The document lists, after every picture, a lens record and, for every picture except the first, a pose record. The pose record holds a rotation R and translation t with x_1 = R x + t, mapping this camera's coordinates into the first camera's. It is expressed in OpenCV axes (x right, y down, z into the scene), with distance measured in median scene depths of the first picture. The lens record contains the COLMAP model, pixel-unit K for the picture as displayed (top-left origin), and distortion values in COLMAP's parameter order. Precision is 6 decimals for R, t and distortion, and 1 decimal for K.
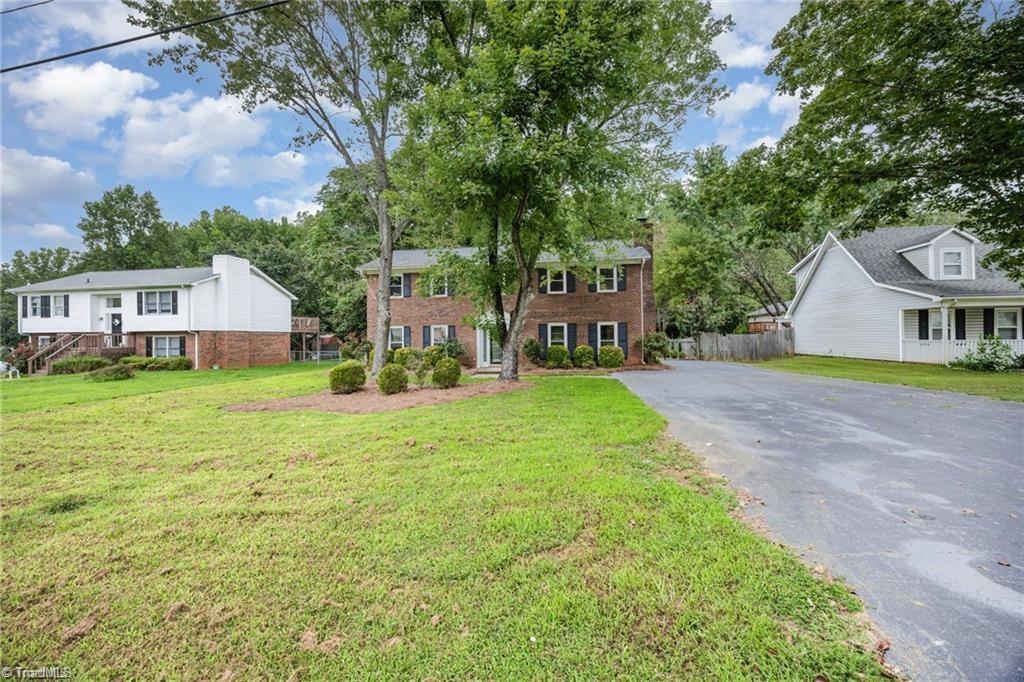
lens RADIAL K [[397.7, 0, 515.0], [0, 397.7, 341.9], [0, 0, 1]] dist [0.002988, -0.000217]
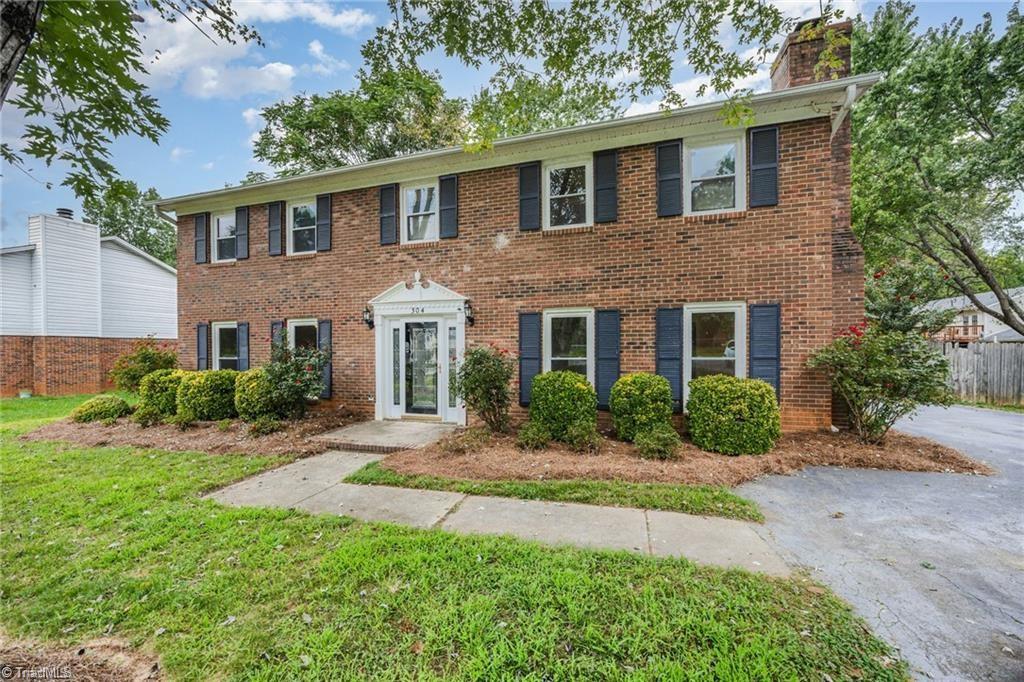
lens RADIAL K [[397.7, 0, 514.0], [0, 397.7, 355.4], [0, 0, 1]] dist [0.002988, -0.000217]
pose [[0.987980, 0.006951, -0.154424, 0.113653], [-0.006352, 0.999970, 0.004373, -0.006087], [0.154450, -0.003340, 0.987995, 0.624114]]
